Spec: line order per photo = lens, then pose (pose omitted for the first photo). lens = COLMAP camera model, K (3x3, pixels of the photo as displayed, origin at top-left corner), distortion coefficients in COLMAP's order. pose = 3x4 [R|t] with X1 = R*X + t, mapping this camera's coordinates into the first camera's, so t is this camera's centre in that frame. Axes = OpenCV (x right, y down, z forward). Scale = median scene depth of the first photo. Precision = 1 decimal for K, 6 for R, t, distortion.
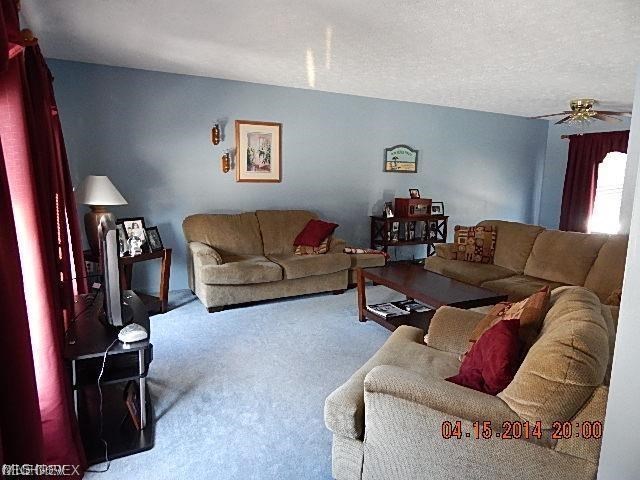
lens RADIAL K [[425.7, 0, 320.0], [0, 425.7, 240.0], [0, 0, 1]] dist [0.000836, 0.000329]
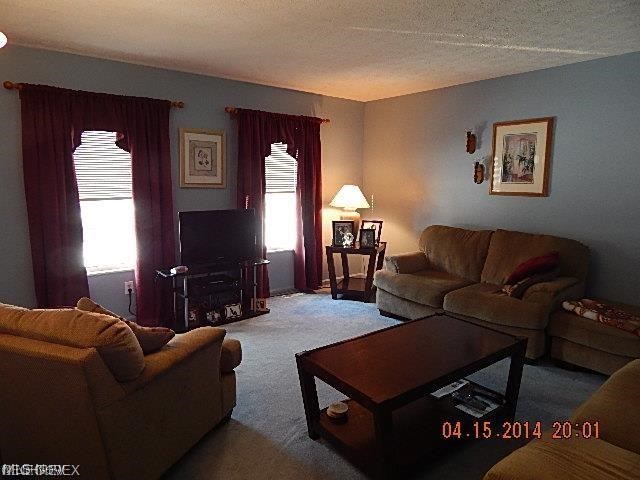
lens RADIAL K [[425.7, 0, 320.0], [0, 425.7, 240.0], [0, 0, 1]] dist [0.000836, 0.000329]
pose [[0.170799, 0.122849, -0.977617, 0.597475], [-0.163647, 0.981953, 0.094803, -0.071286], [0.971621, 0.143792, 0.187821, 0.515517]]
